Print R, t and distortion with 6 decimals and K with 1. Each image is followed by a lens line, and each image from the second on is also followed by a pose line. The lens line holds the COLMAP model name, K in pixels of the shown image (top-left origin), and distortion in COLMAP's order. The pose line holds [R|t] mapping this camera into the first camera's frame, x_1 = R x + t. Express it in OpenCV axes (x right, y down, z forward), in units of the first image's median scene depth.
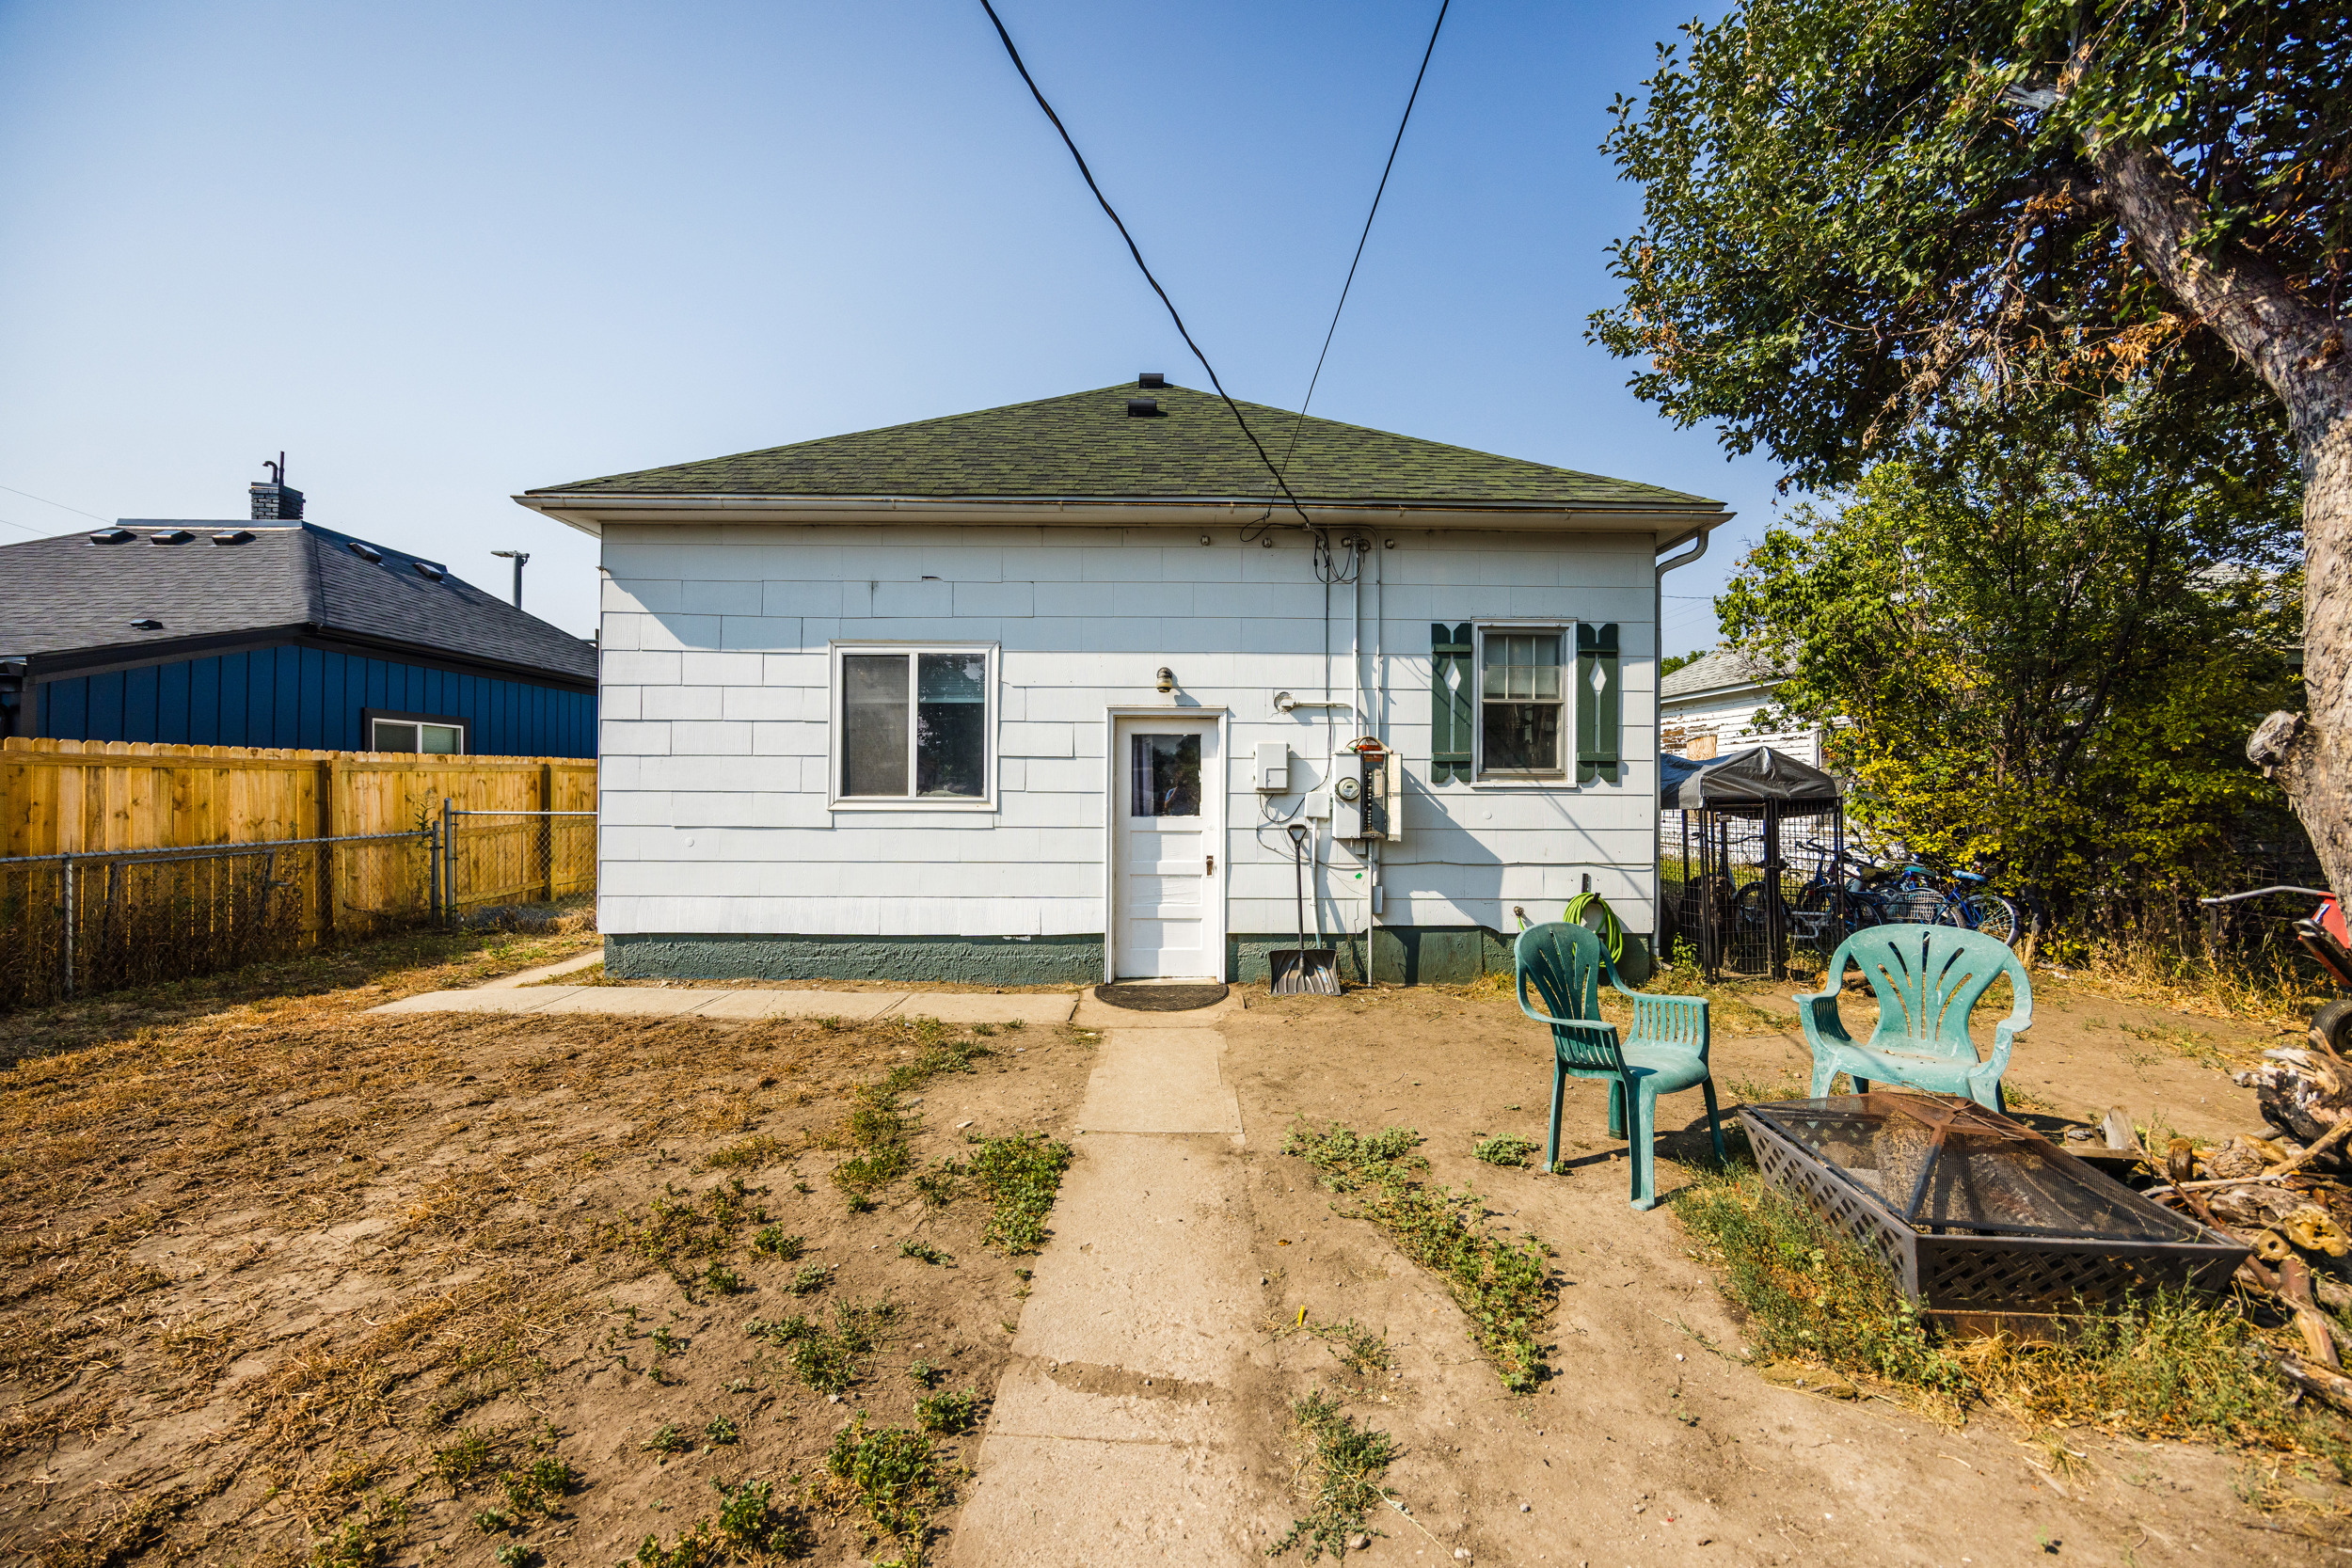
lens RADIAL K [[890.4, 0, 1184.7], [0, 890.4, 781.9], [0, 0, 1]] dist [-0.000271, -0.000500]
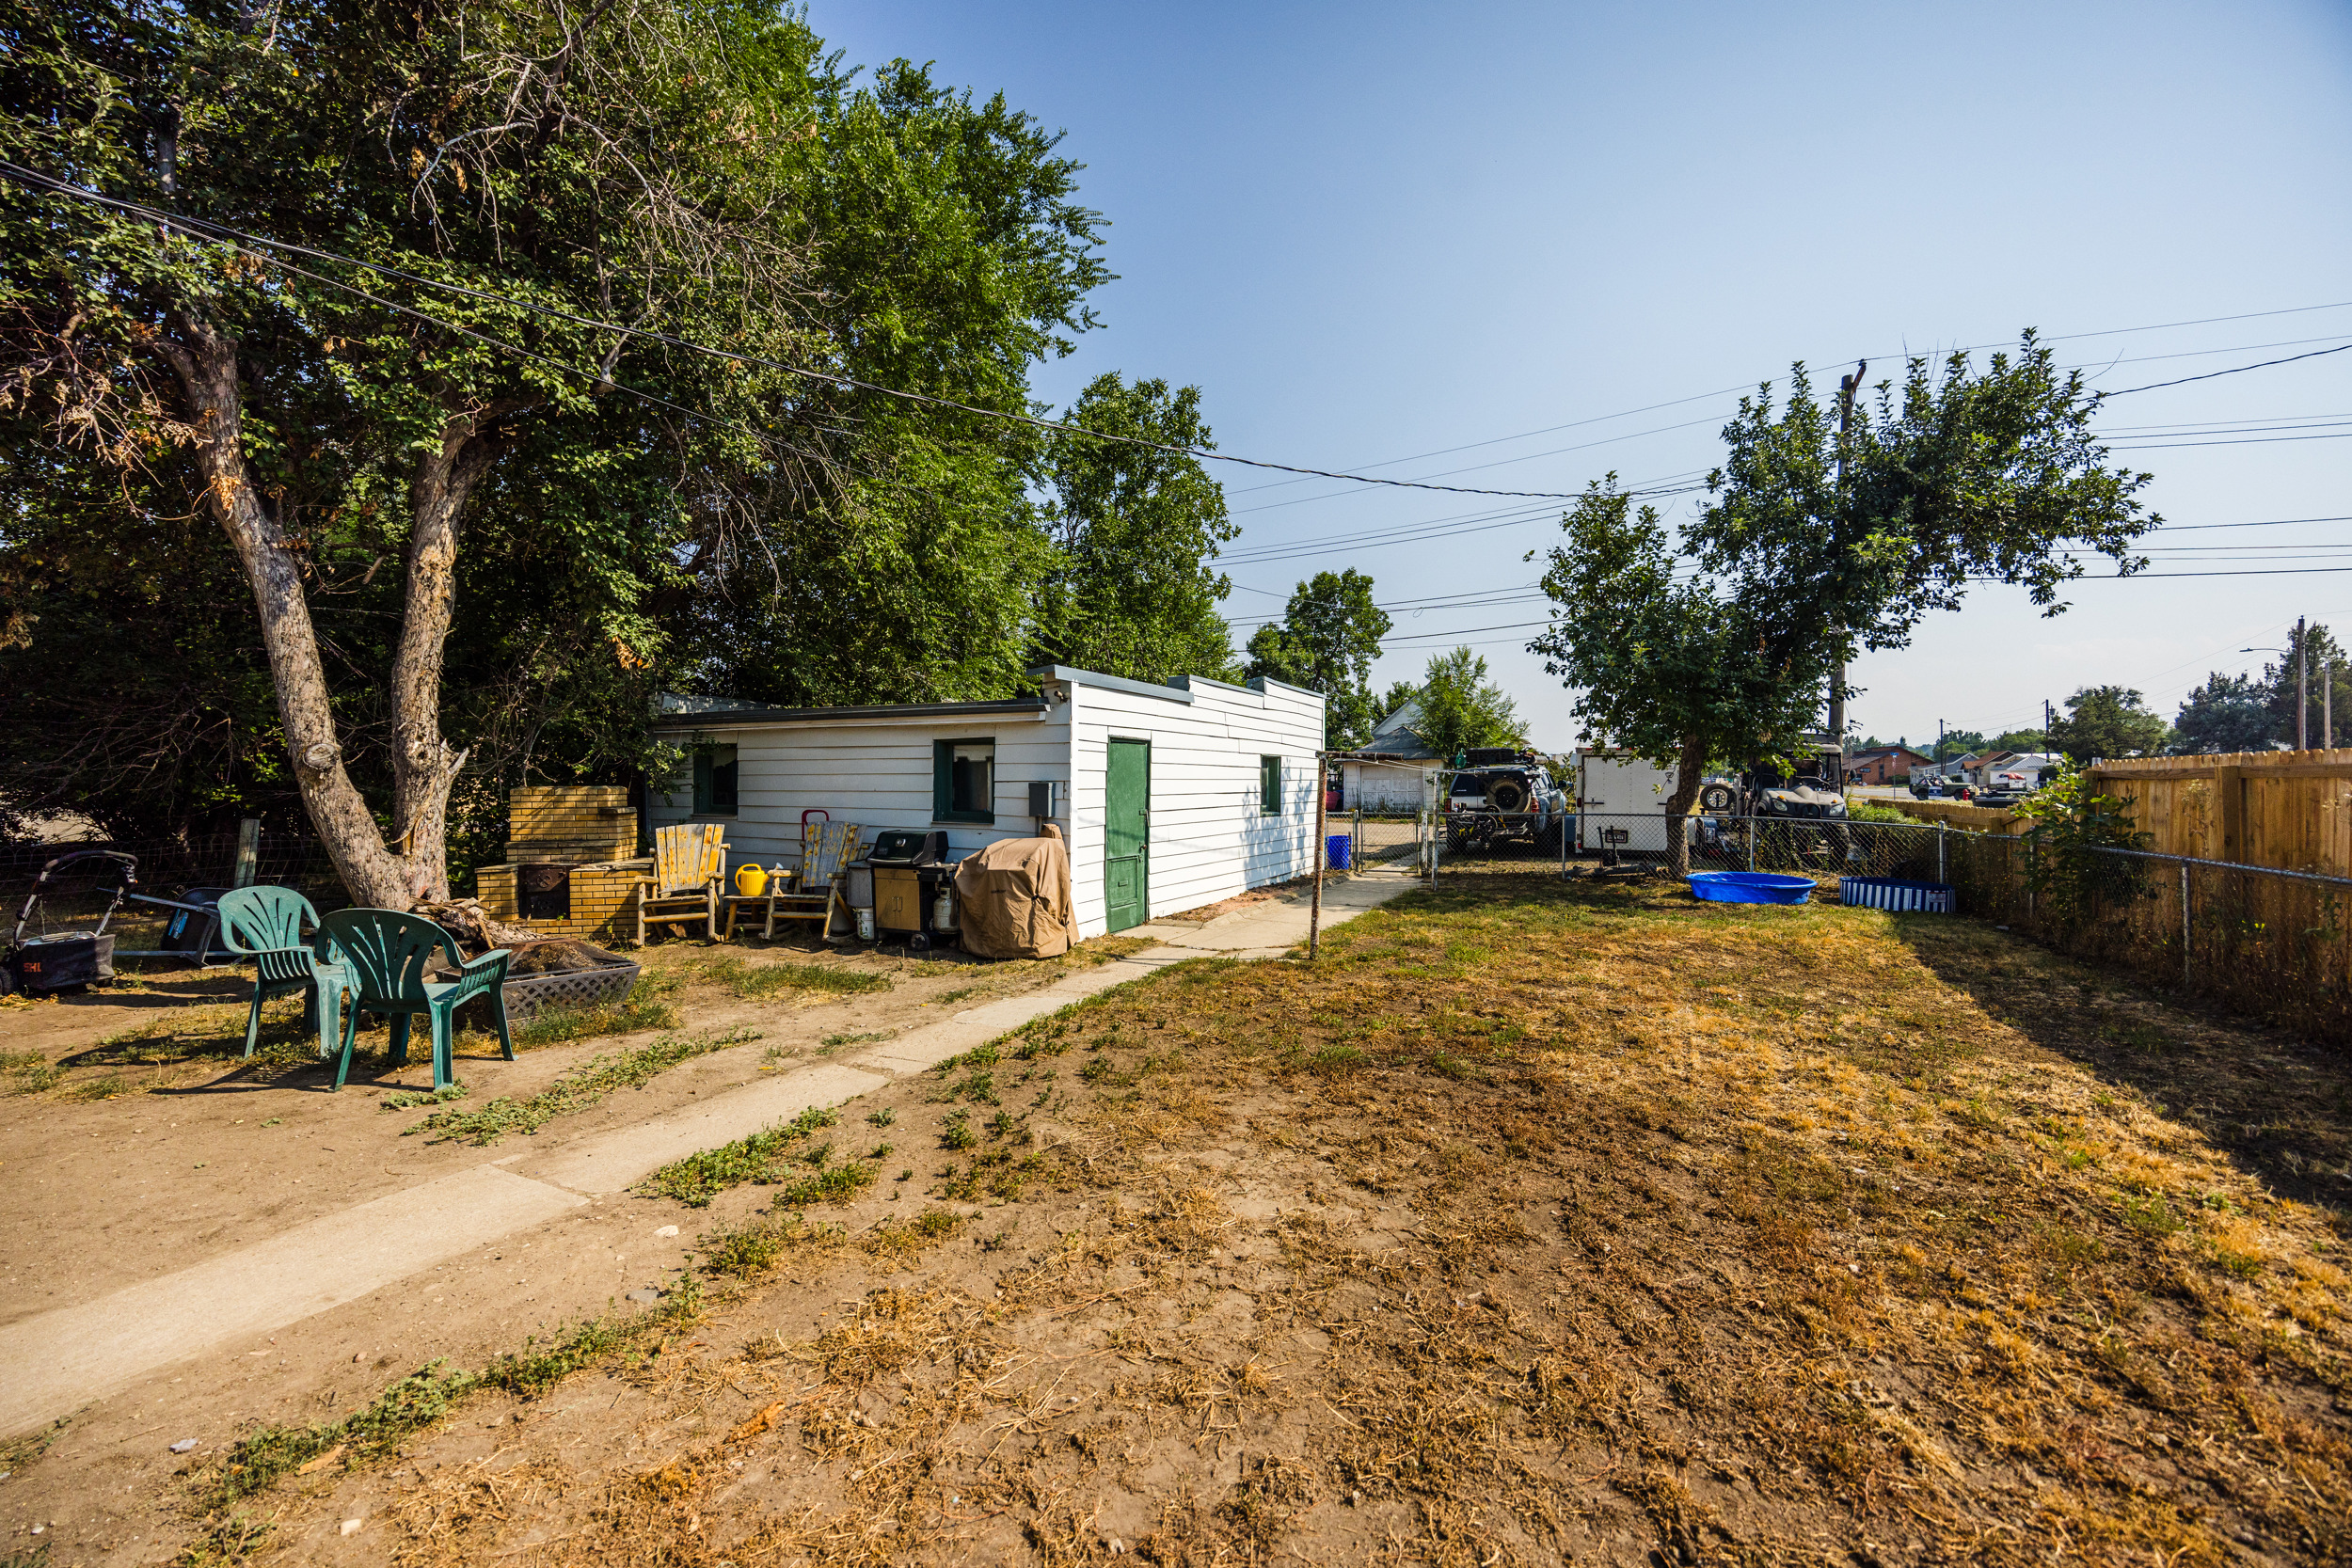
lens RADIAL K [[890.4, 0, 1185.7], [0, 890.4, 786.8], [0, 0, 1]] dist [-0.000271, -0.000500]
pose [[-0.885858, -0.007836, 0.463891, -0.593673], [-0.009435, 0.999955, -0.001125, -0.002744], [-0.463861, -0.005374, -0.885892, 0.876967]]
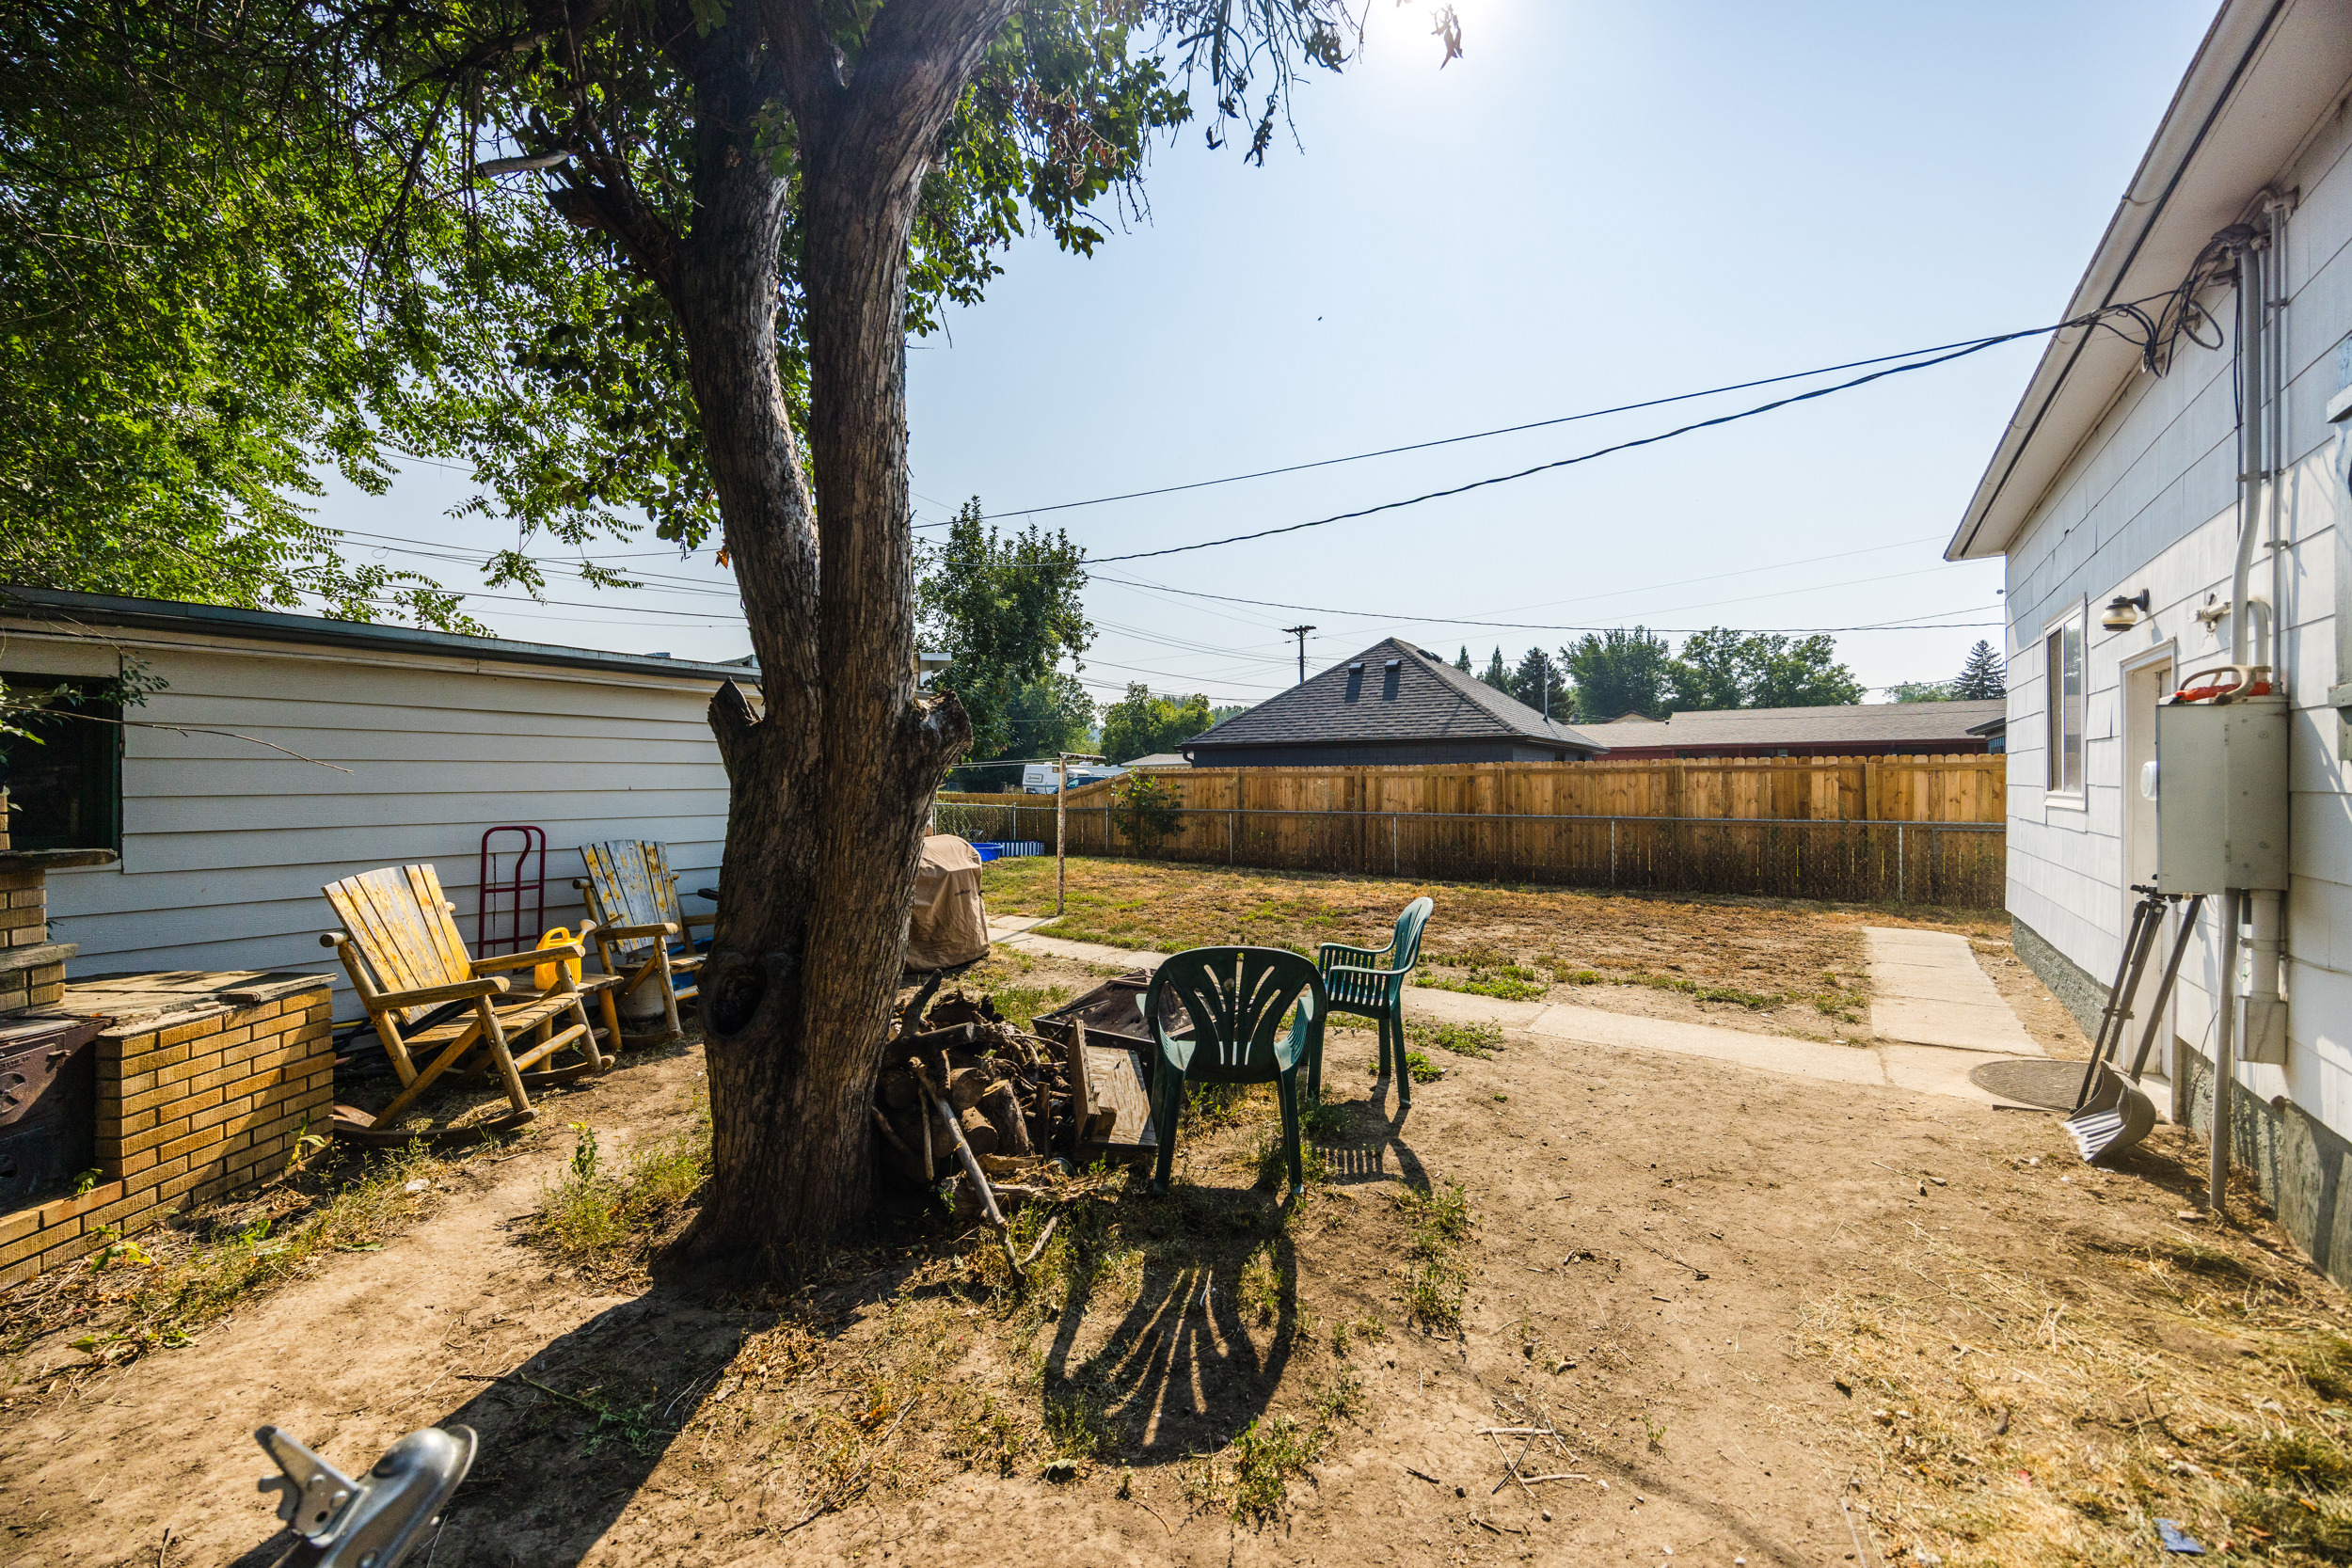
lens RADIAL K [[890.4, 0, 1200.8], [0, 890.4, 786.7], [0, 0, 1]] dist [-0.000271, -0.000500]
pose [[-0.585316, 0.001047, -0.810805, 0.875146], [0.006300, 0.999975, -0.003257, 0.009560], [0.810781, -0.007014, -0.585308, 0.830395]]
